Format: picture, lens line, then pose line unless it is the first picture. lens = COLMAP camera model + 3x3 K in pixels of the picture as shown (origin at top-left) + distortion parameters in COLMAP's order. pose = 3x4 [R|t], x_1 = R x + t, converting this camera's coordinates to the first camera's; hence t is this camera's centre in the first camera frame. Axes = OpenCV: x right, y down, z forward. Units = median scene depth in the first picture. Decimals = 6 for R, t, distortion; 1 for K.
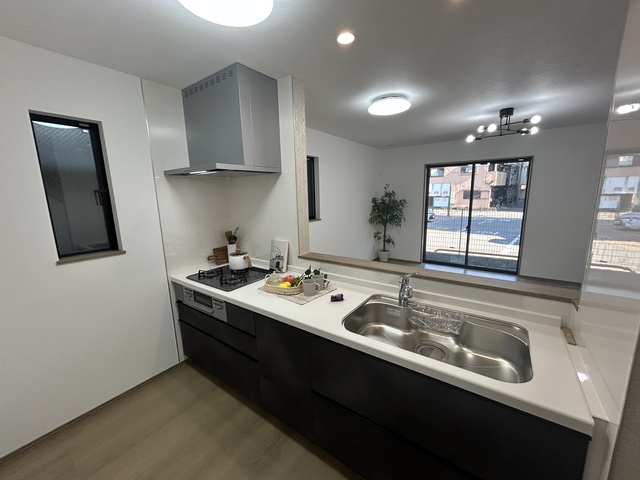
lens RADIAL K [[259.7, 0, 318.3], [0, 259.7, 239.9], [0, 0, 1]] dist [0.000874, -0.000096]
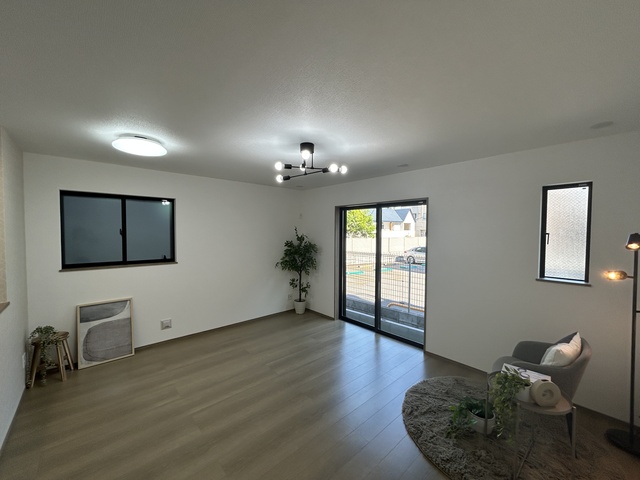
lens RADIAL K [[259.7, 0, 318.3], [0, 259.7, 239.9], [0, 0, 1]] dist [0.000874, -0.000096]
pose [[0.980507, 0.037898, -0.192795, 0.496649], [-0.065598, 0.988062, -0.139393, -0.046146], [0.185210, 0.149323, 0.971288, 0.132735]]
